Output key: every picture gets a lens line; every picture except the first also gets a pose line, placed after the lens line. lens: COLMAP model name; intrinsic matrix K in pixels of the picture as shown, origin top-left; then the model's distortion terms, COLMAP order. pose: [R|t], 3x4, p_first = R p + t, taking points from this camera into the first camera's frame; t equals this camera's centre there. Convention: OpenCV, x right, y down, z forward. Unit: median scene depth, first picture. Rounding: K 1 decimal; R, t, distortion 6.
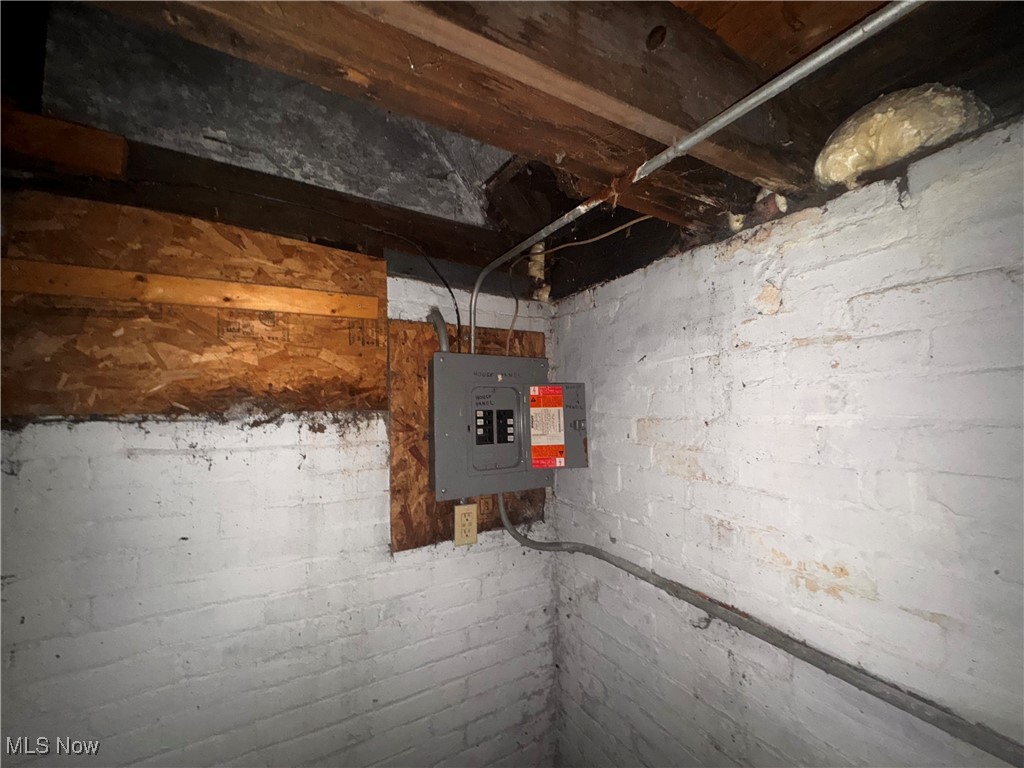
lens RADIAL K [[412.3, 0, 511.6], [0, 412.3, 382.4], [0, 0, 1]] dist [0.002401, 0.000204]
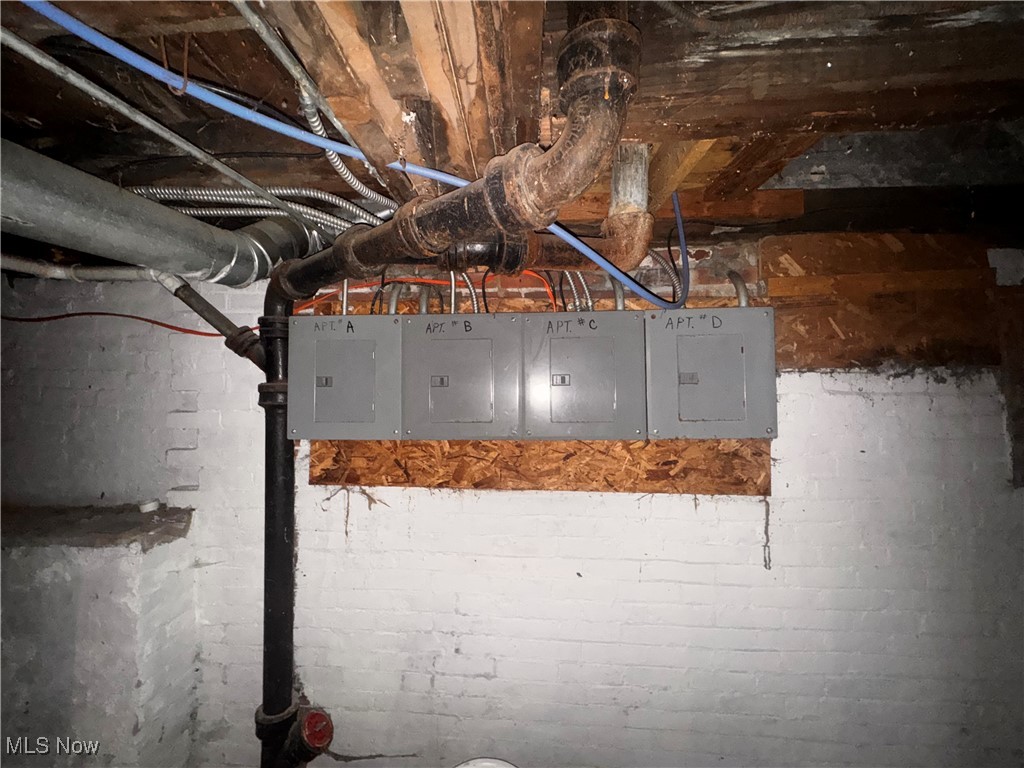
lens RADIAL K [[412.3, 0, 512.1], [0, 412.3, 386.0], [0, 0, 1]] dist [0.002401, 0.000204]
pose [[0.829110, -0.013392, -0.558925, -0.888123], [0.032474, 0.999179, 0.024232, 0.058928], [0.558141, -0.038242, 0.828864, -0.816210]]
